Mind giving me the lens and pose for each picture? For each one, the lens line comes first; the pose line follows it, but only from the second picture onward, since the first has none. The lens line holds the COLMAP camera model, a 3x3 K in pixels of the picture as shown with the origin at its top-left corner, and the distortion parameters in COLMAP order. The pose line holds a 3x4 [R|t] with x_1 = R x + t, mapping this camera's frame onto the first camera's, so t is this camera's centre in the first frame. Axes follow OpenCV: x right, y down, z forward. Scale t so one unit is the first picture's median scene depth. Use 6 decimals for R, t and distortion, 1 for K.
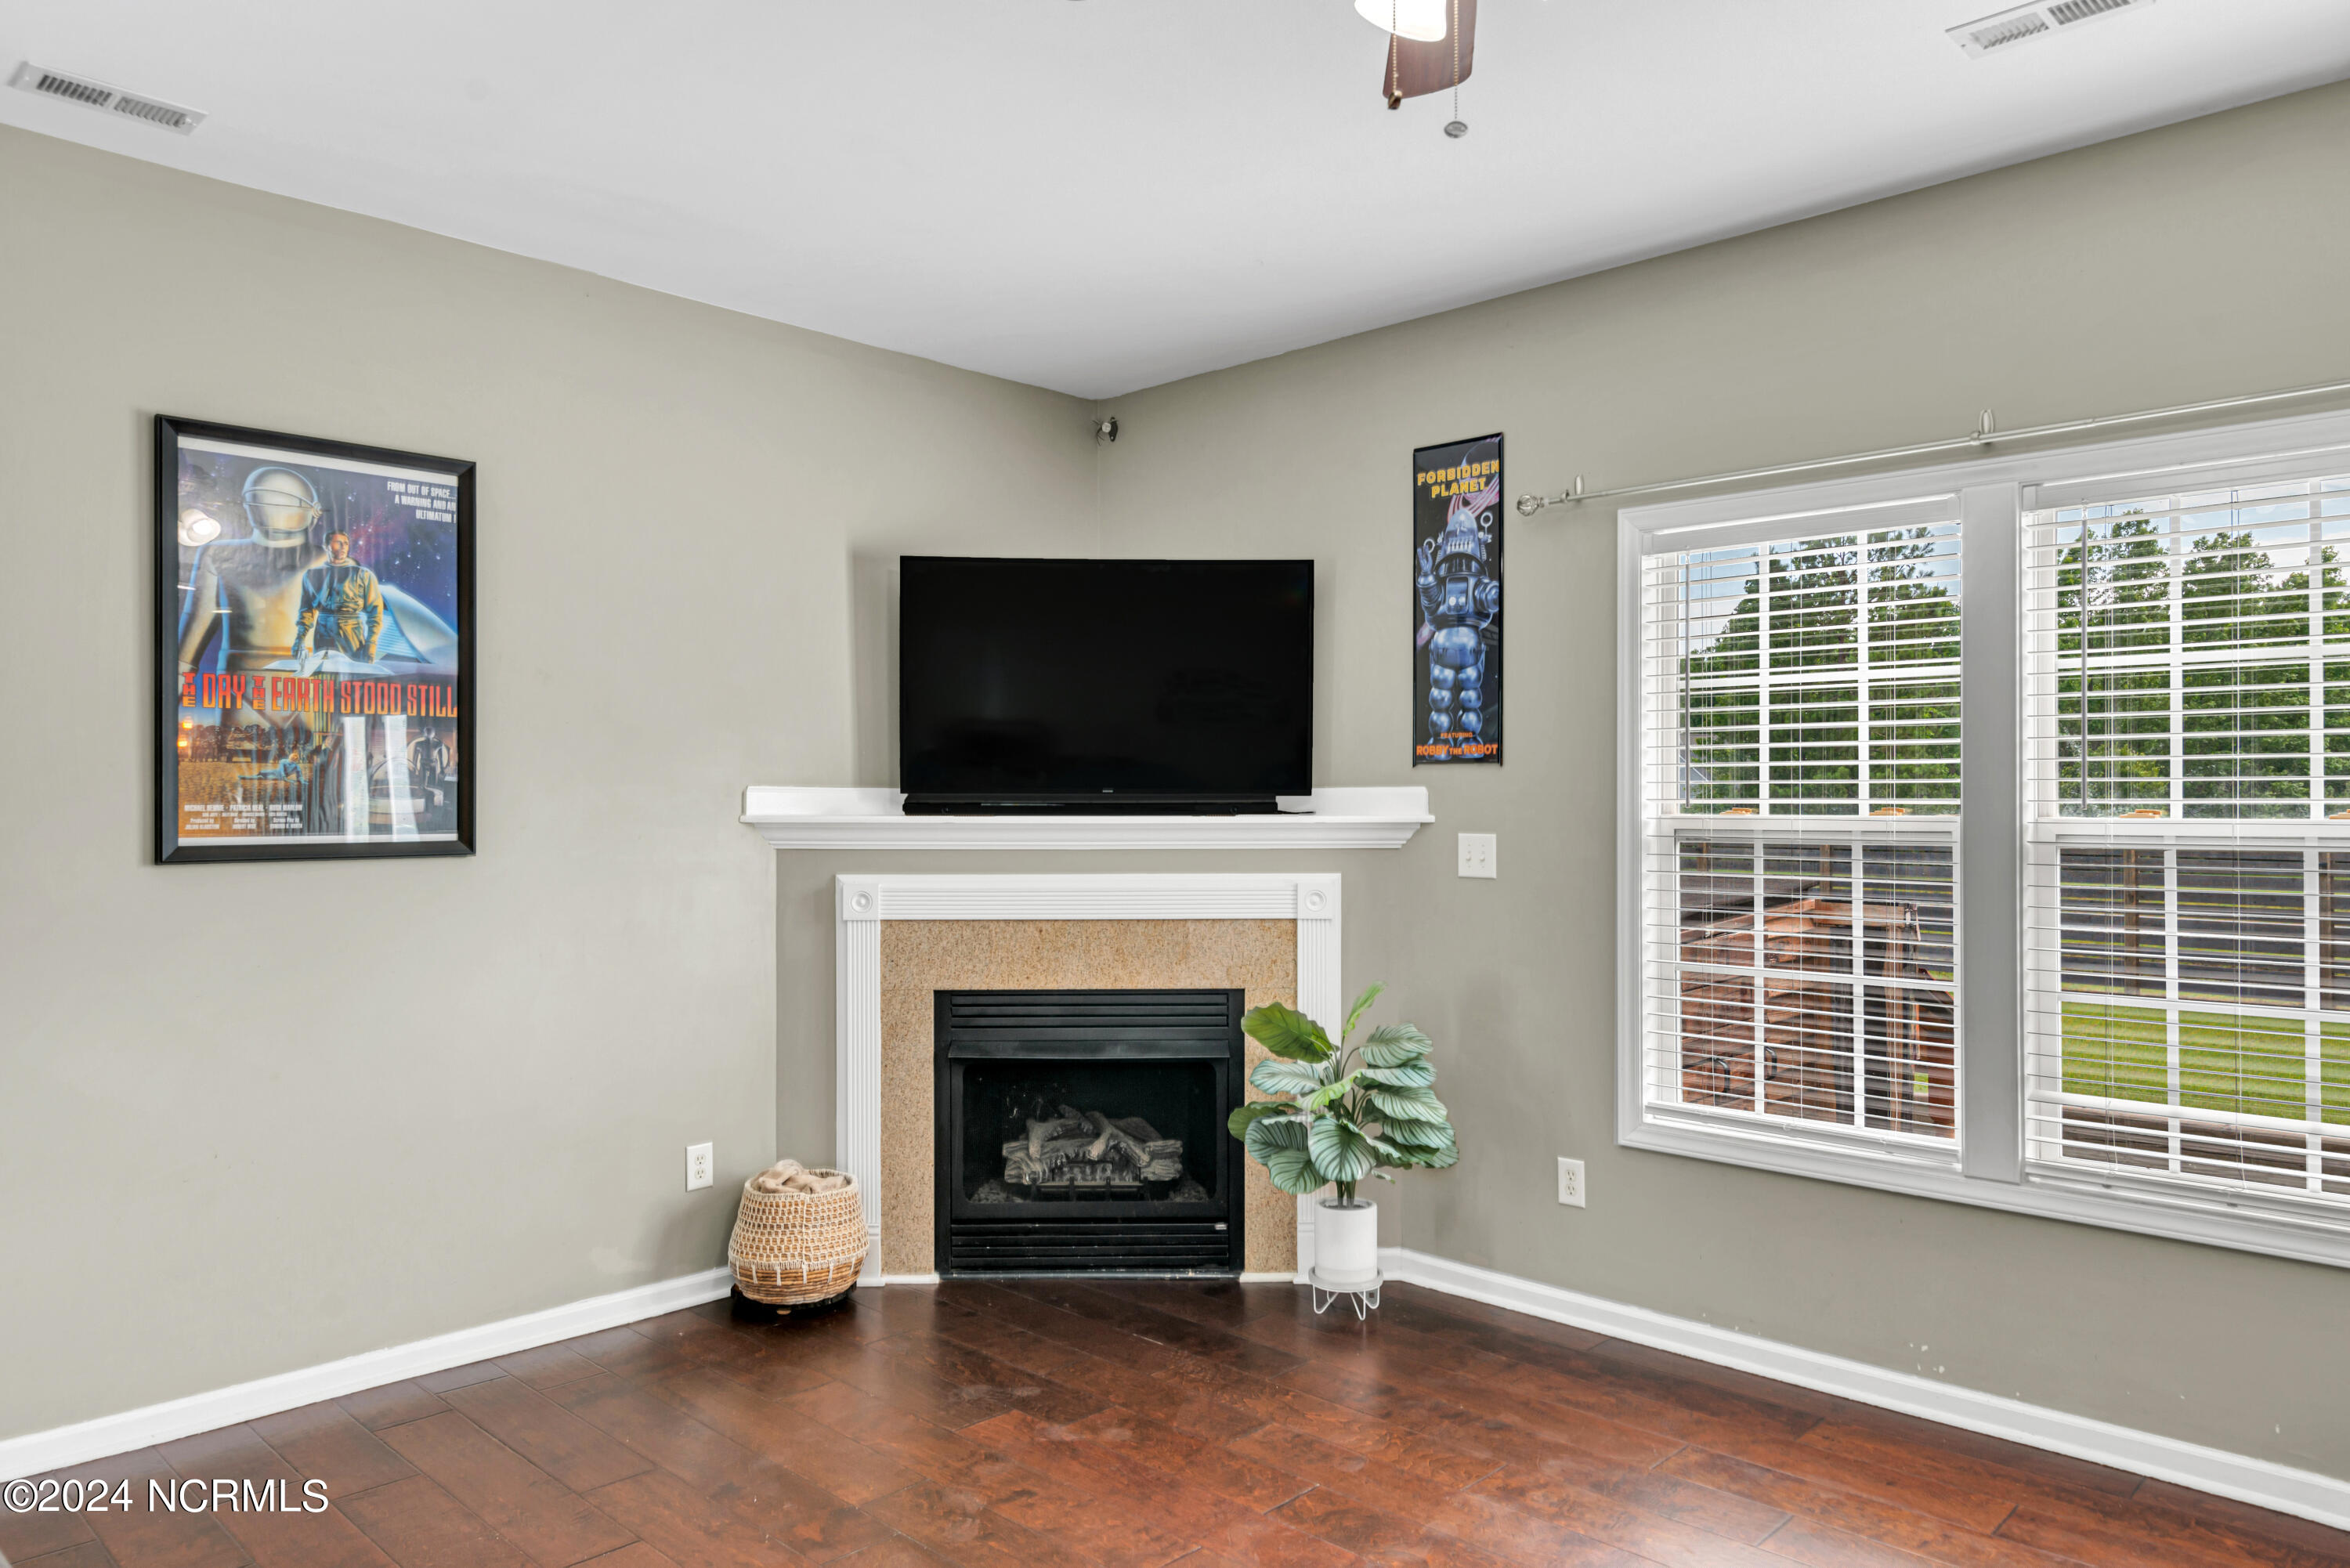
lens RADIAL K [[1555.0, 0, 1184.1], [0, 1555.0, 797.8], [0, 0, 1]] dist [0.007141, -0.001601]
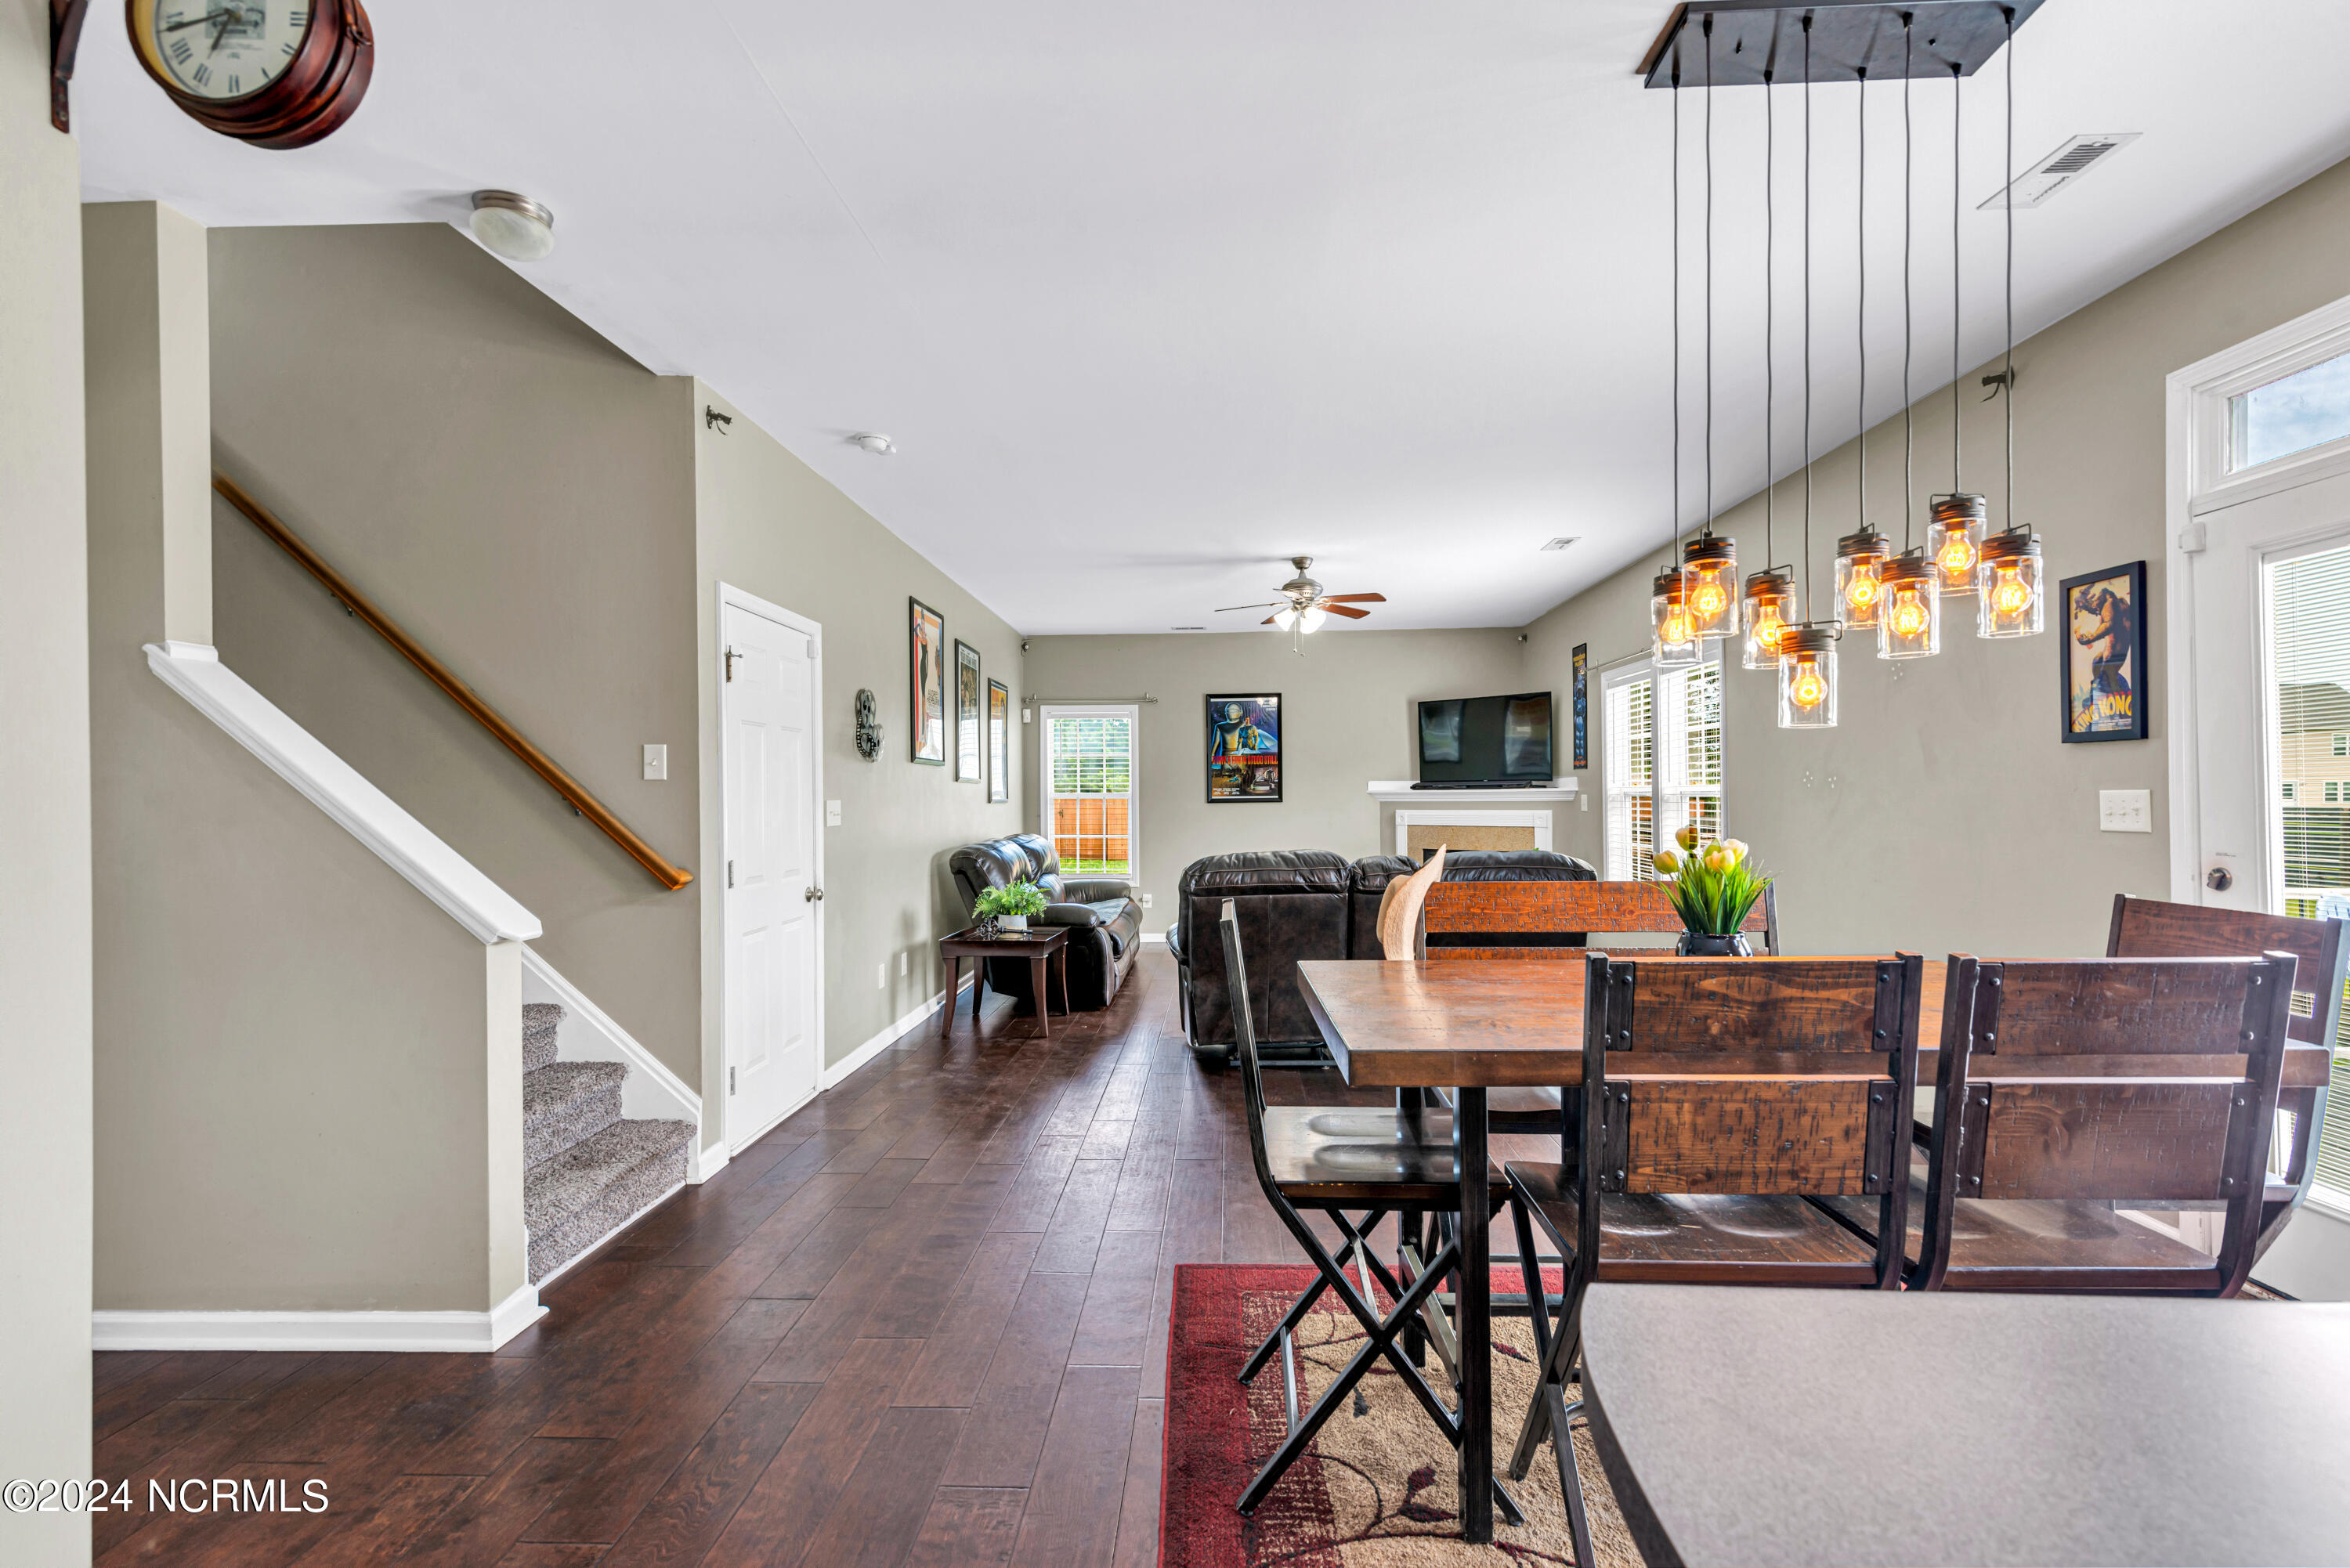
lens RADIAL K [[1063.4, 0, 1172.9], [0, 1063.4, 789.5], [0, 0, 1]] dist [0.014541, -0.001311]
pose [[0.650868, -0.010918, -0.759112, 1.184155], [0.011888, 0.999921, -0.004189, 0.014532], [0.759098, -0.006298, 0.650946, -0.753611]]
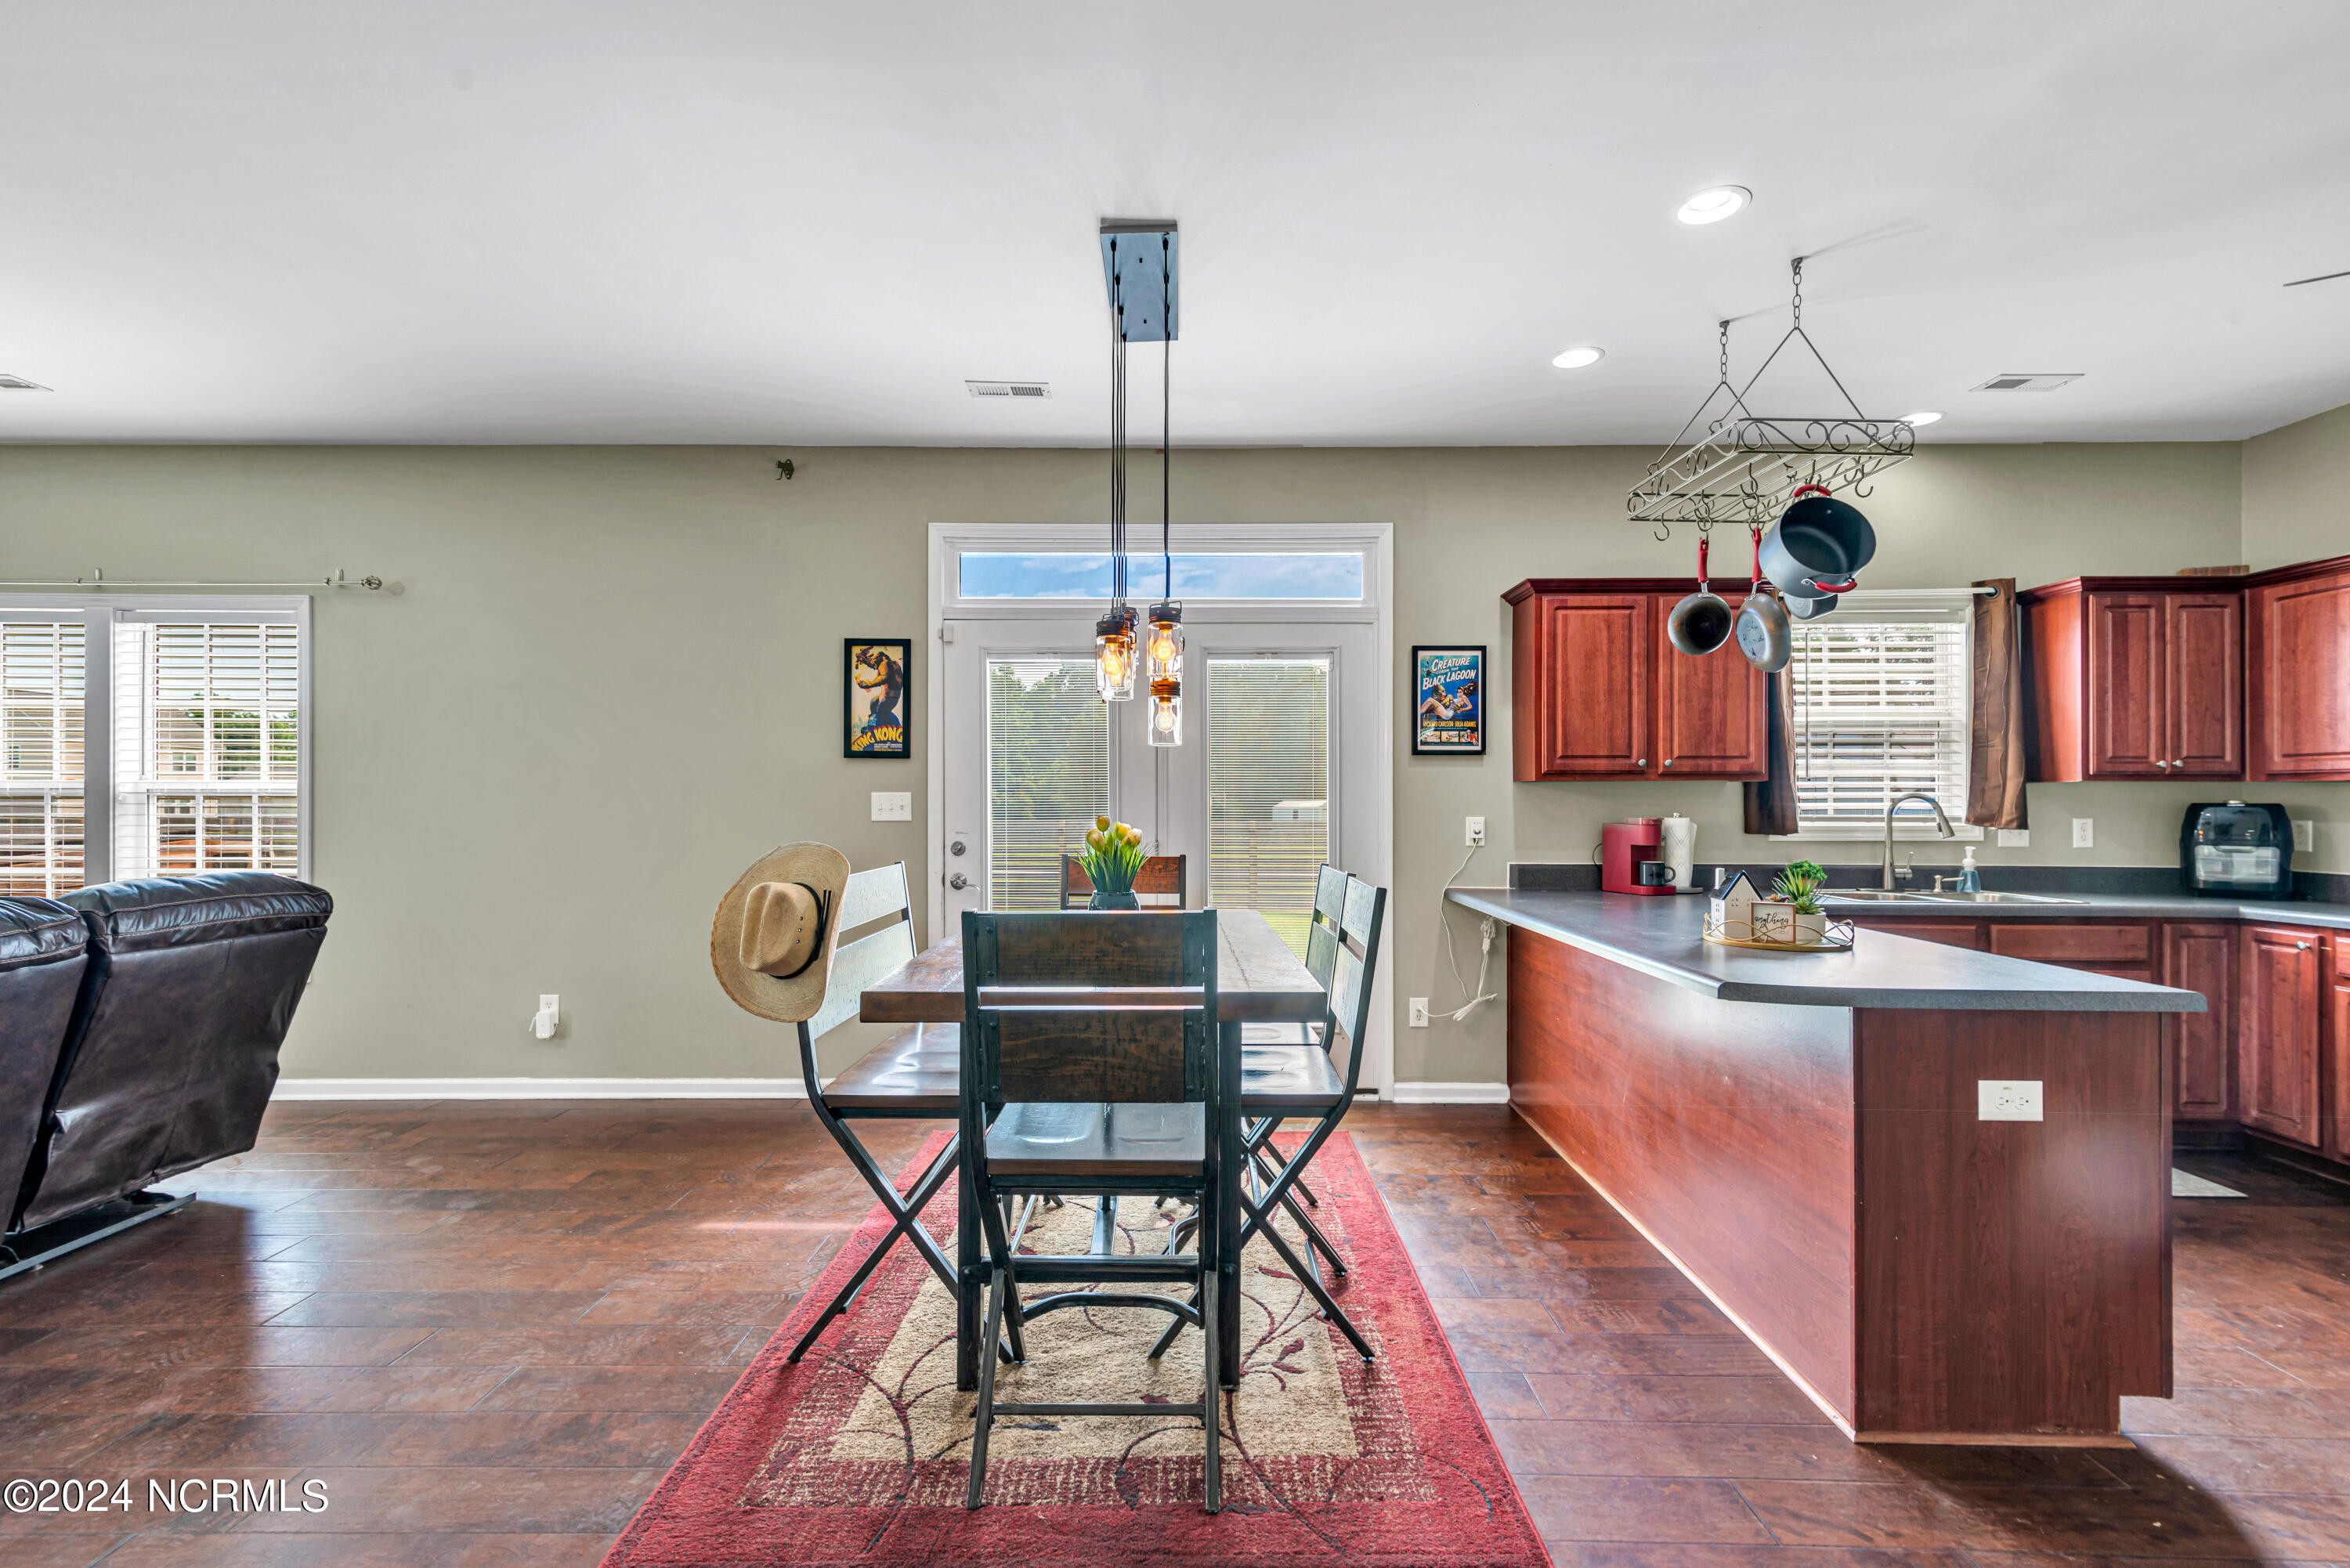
lens RADIAL K [[1063.4, 0, 1172.0], [0, 1063.4, 794.3], [0, 0, 1]] dist [0.014541, -0.001311]
pose [[0.730677, 0.005930, 0.682698, 0.488980], [-0.006671, 0.999977, -0.001547, 0.021482], [-0.682691, -0.003424, 0.730699, -0.751599]]
